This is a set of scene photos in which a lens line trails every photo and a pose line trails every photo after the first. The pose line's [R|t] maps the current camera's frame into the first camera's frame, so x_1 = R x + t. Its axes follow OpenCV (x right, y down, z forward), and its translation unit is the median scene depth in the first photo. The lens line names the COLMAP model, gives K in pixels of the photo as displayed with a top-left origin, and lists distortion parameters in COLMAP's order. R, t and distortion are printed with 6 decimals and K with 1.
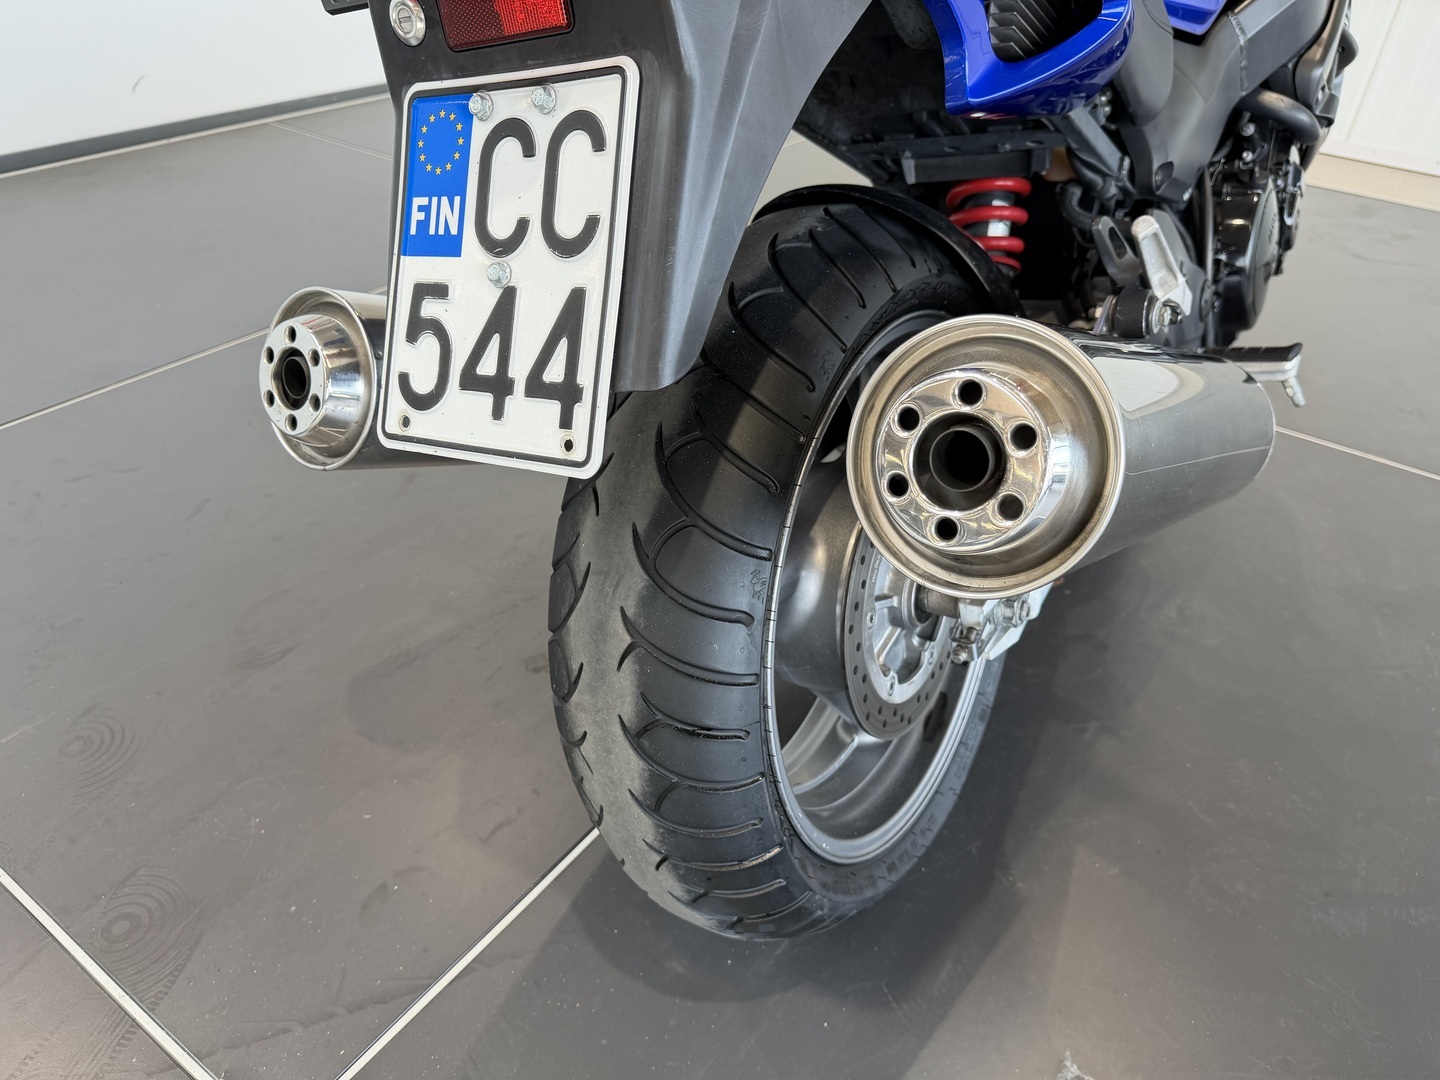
lens RADIAL K [[1016.6, 0, 720.0], [0, 1016.6, 540.0], [0, 0, 1]] dist [0.063866, -0.127172]
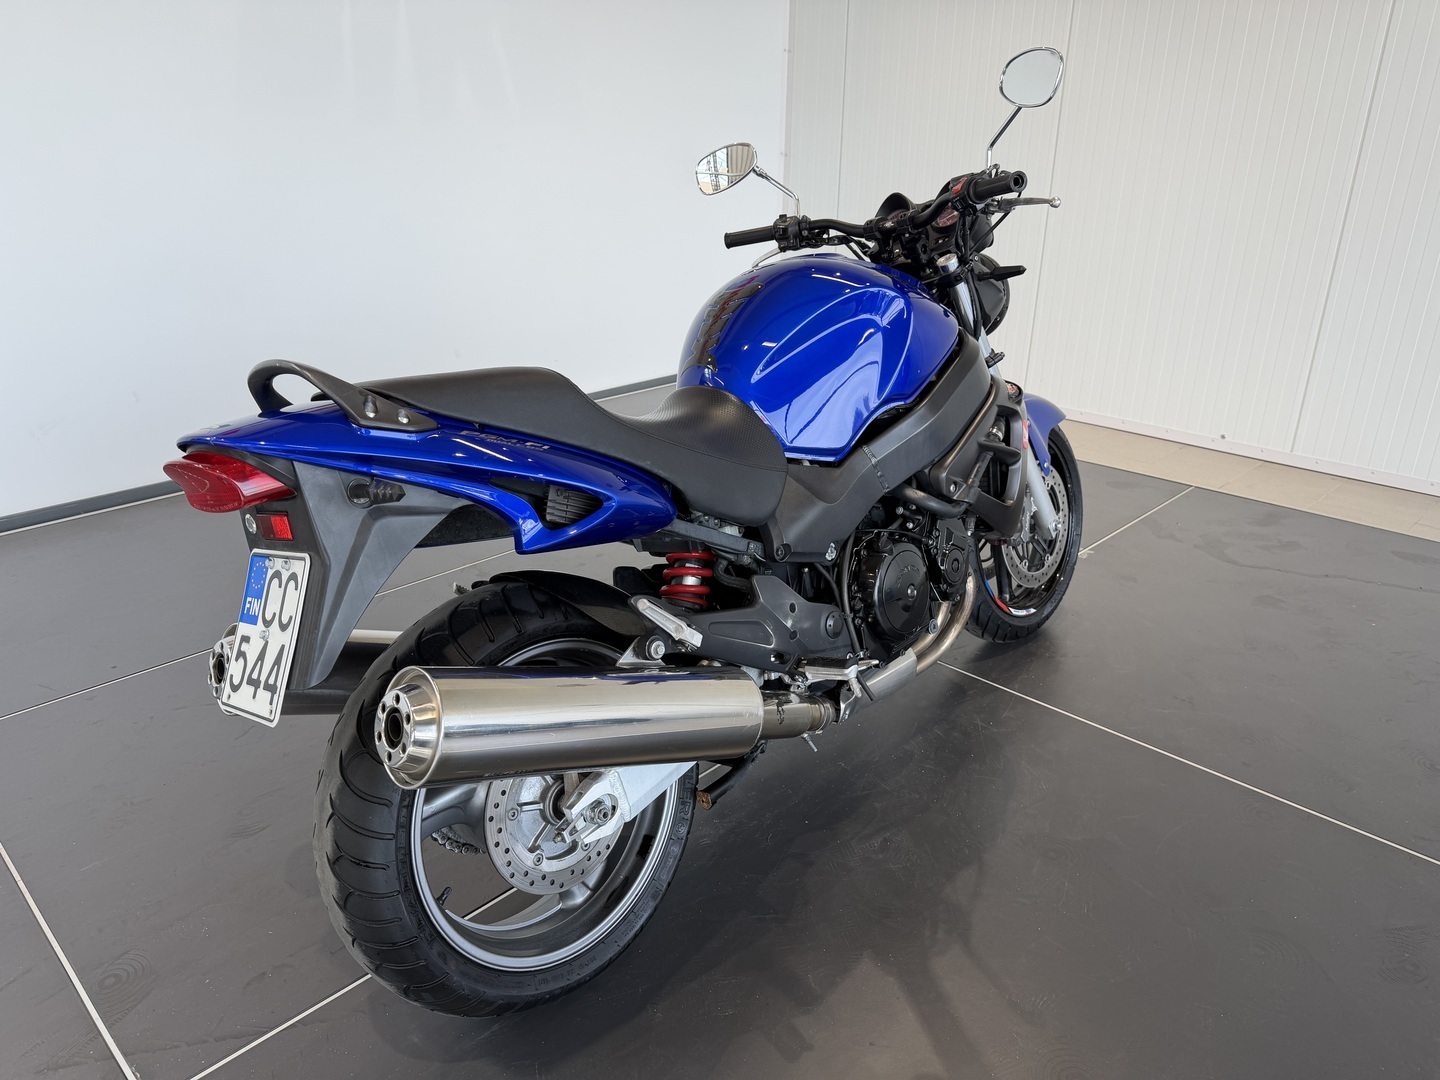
lens RADIAL K [[976.7, 0, 720.0], [0, 976.7, 540.0], [0, 0, 1]] dist [0.055705, -0.085655]
pose [[0.987356, 0.017534, -0.157547, 0.927241], [-0.054866, 0.970235, -0.235868, -0.002080], [0.148722, 0.241529, 0.958929, -0.828970]]
